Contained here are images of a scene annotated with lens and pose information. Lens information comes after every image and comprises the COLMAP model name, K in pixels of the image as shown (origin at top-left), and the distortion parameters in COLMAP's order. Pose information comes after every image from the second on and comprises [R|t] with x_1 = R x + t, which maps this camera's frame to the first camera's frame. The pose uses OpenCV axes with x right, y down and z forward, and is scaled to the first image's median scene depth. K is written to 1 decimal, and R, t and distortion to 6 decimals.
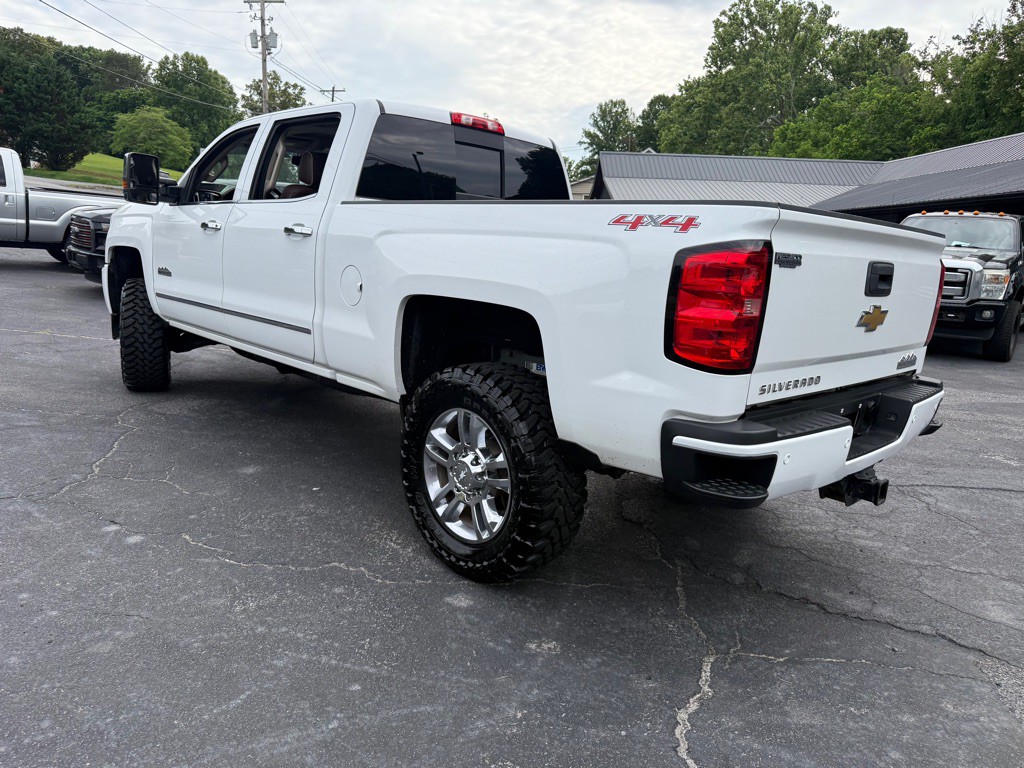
lens RADIAL K [[726.6, 0, 505.3], [0, 726.6, 384.6], [0, 0, 1]] dist [0.021516, -0.028956]
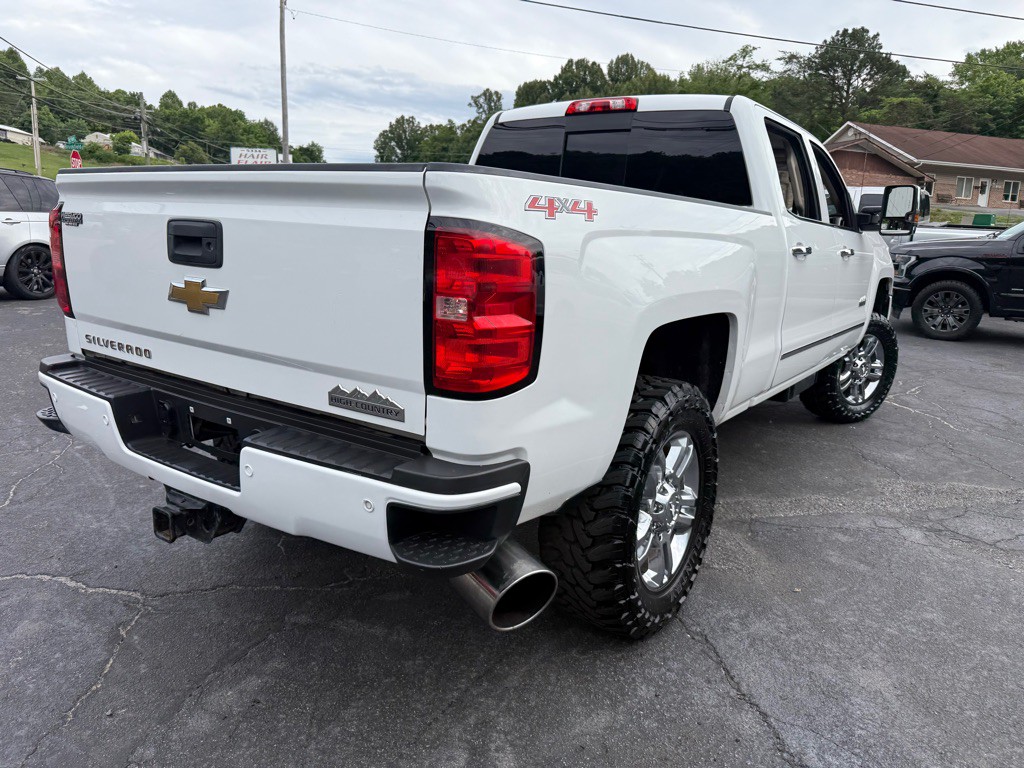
lens RADIAL K [[726.6, 0, 503.5], [0, 726.6, 383.7], [0, 0, 1]] dist [0.021516, -0.028956]
pose [[0.187503, 0.150005, -0.970742, 0.819970], [-0.217562, 0.970067, 0.107878, -0.096189], [0.957867, 0.190969, 0.214526, 0.727676]]
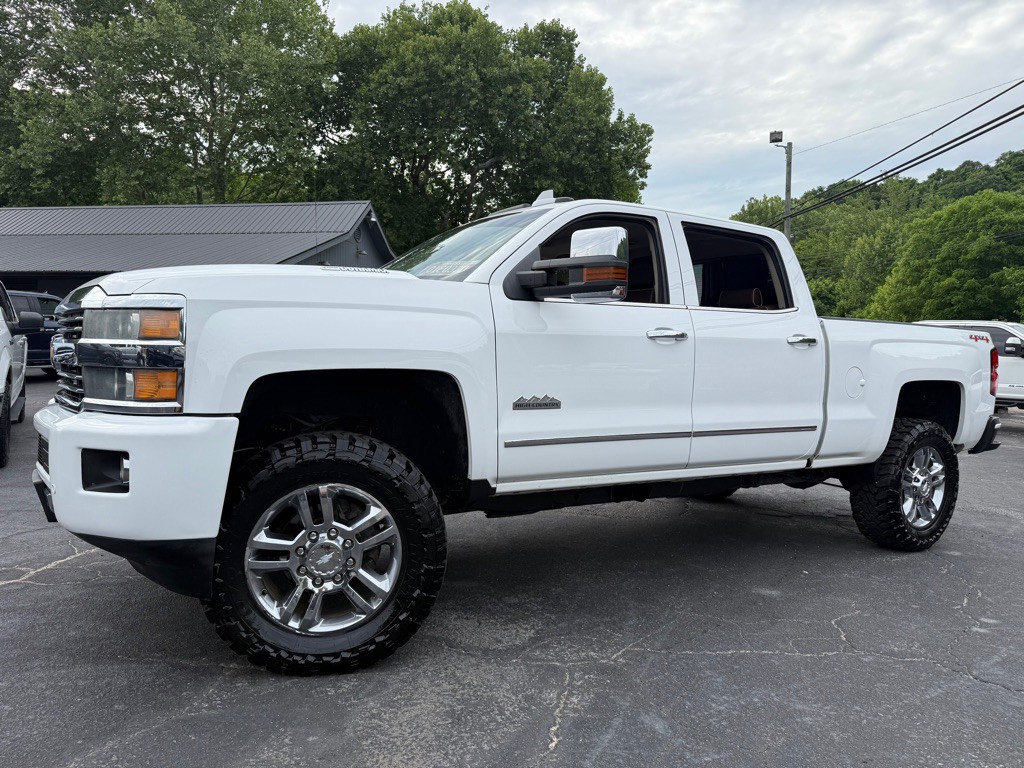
lens RADIAL K [[726.6, 0, 518.9], [0, 726.6, 377.3], [0, 0, 1]] dist [0.021516, -0.028956]
pose [[0.190371, -0.081715, 0.978305, -1.255672], [0.171120, 0.984036, 0.048895, -0.245212], [-0.966683, 0.158099, 0.201315, 1.036695]]
